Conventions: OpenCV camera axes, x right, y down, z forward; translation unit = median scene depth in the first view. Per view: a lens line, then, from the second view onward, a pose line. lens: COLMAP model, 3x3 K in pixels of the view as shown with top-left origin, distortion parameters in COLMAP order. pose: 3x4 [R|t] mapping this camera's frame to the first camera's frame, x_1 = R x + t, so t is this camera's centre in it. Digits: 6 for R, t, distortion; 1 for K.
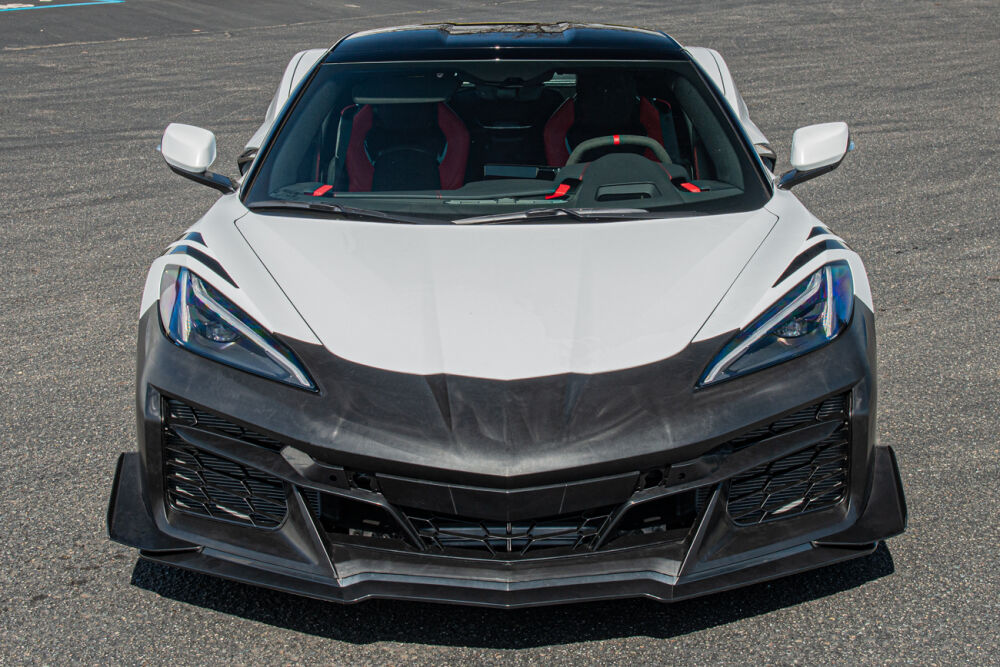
lens RADIAL K [[1040.8, 0, 499.2], [0, 1040.8, 334.9], [0, 0, 1]] dist [-0.122731, 0.000000]
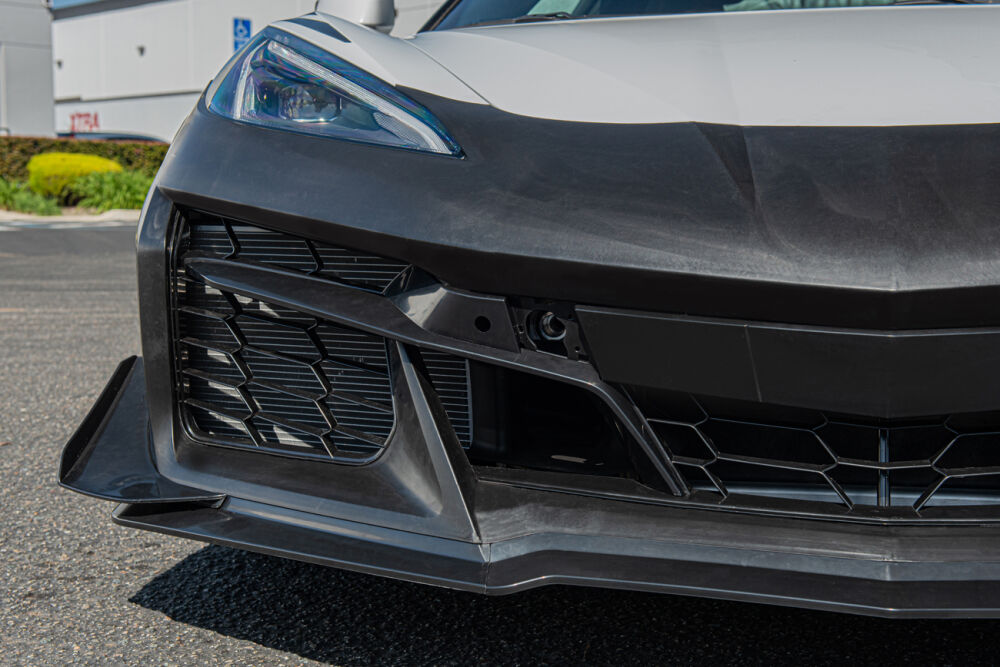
lens RADIAL K [[1419.2, 0, 501.6], [0, 1419.2, 332.4], [0, 0, 1]] dist [-0.032571, 0.000000]
pose [[0.975581, 0.021543, -0.218580, -0.018311], [-0.031983, 0.998505, -0.044336, 0.168138], [0.217298, 0.050244, 0.974811, 0.402388]]
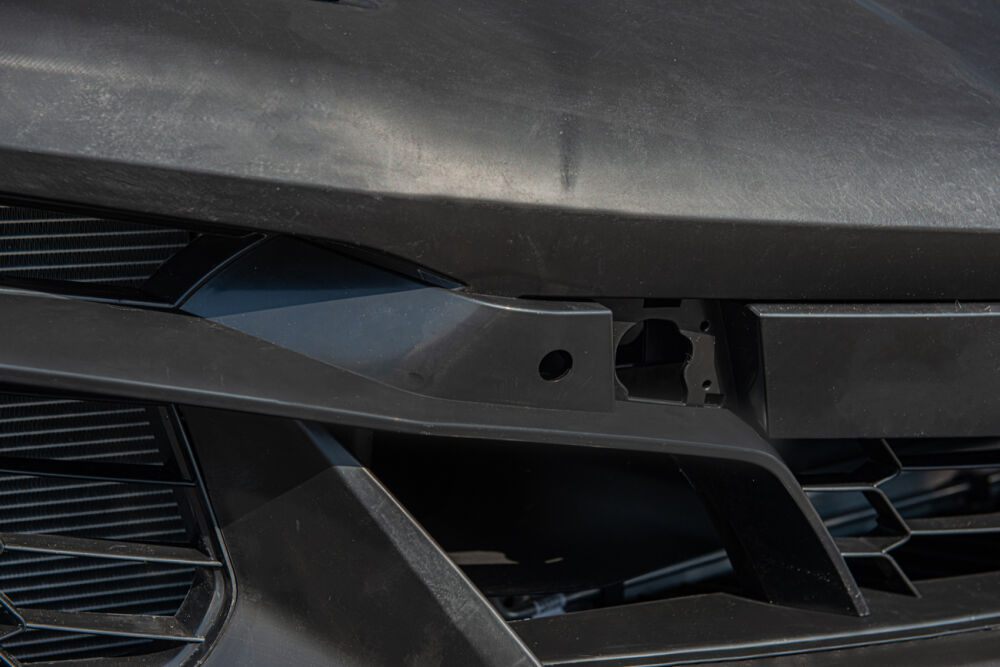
lens RADIAL K [[1663.8, 0, 500.1], [0, 1663.8, 333.4], [0, 0, 1]] dist [0.196091, 0.000000]
pose [[0.866981, -0.114501, 0.485008, -0.331875], [0.073201, 0.991950, 0.103328, 0.095729], [-0.492935, -0.054081, 0.868384, 0.706951]]
